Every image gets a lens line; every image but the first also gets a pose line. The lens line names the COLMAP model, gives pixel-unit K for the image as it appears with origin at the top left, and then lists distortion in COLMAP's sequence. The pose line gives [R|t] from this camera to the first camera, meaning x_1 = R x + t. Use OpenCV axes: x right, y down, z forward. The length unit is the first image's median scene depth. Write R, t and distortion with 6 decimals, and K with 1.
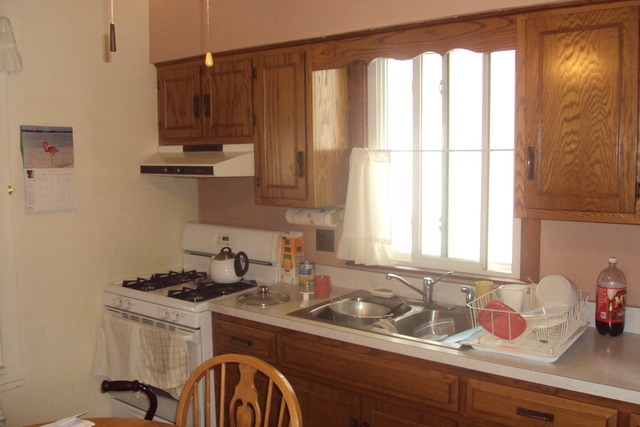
lens RADIAL K [[623.7, 0, 320.0], [0, 623.7, 213.5], [0, 0, 1]] dist [-0.088676, 0.003173]
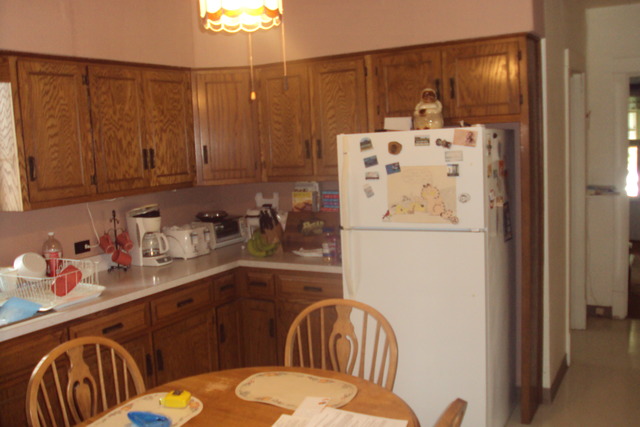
lens RADIAL K [[623.7, 0, 320.0], [0, 623.7, 213.5], [0, 0, 1]] dist [-0.088676, 0.003173]
pose [[-0.134033, -0.102052, 0.985708, -1.118054], [0.148312, 0.981415, 0.121775, -0.057389], [-0.979816, 0.162514, -0.116406, 0.584670]]
